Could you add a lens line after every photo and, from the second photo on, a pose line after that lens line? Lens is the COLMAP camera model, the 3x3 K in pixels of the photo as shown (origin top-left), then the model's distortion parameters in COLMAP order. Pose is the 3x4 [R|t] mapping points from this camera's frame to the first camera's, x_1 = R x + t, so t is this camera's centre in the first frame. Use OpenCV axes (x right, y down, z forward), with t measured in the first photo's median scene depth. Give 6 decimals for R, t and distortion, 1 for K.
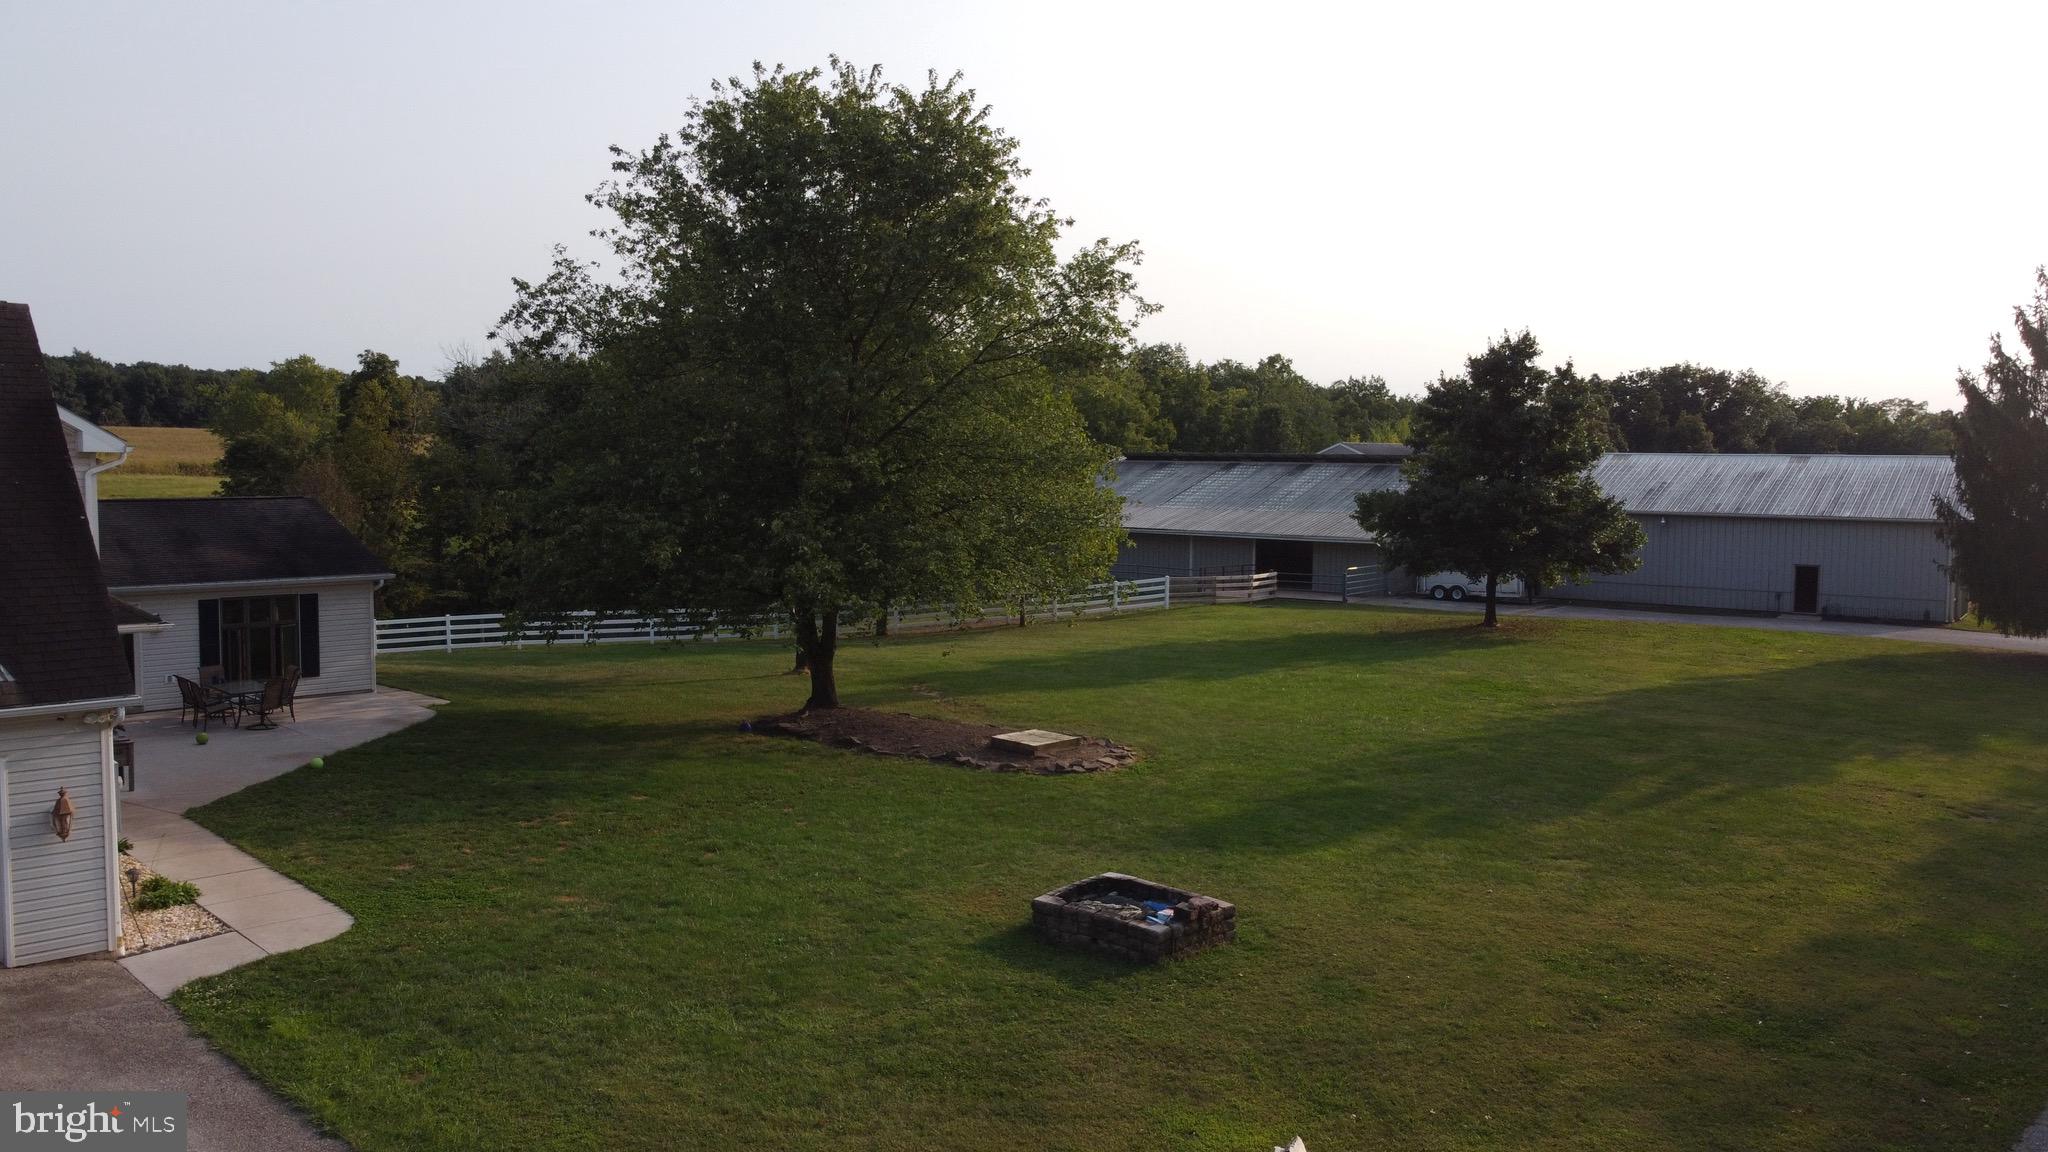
lens RADIAL K [[1563.3, 0, 1026.0], [0, 1563.3, 577.1], [0, 0, 1]] dist [-0.004300, 0.009054]
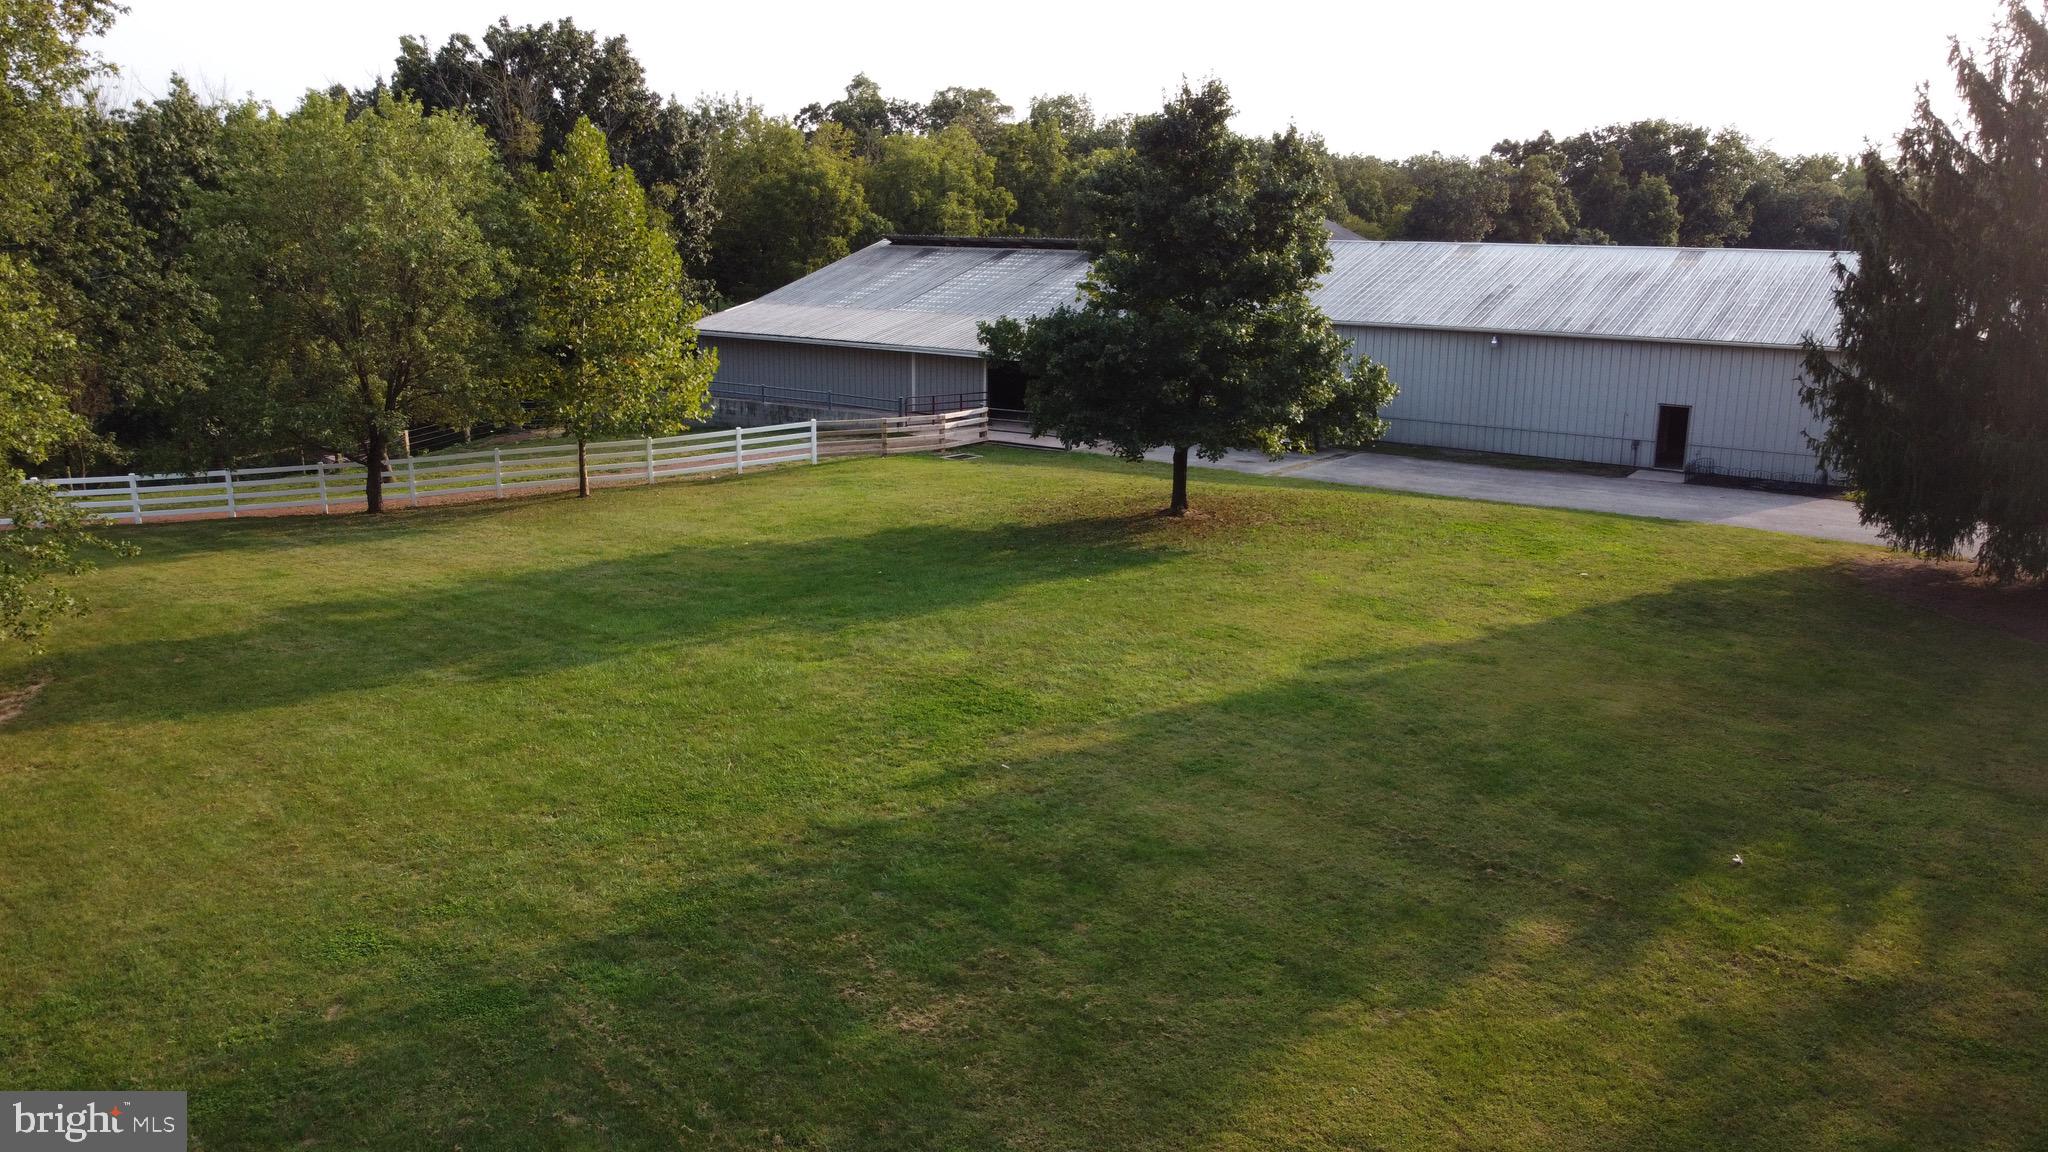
lens RADIAL K [[1563.3, 0, 1022.1], [0, 1563.3, 574.1], [0, 0, 1]] dist [-0.004300, 0.009054]
pose [[0.999996, 0.001456, -0.002546, 0.189478], [-0.001059, 0.988757, 0.149529, -0.038637], [0.002735, -0.149526, 0.988754, 0.249309]]
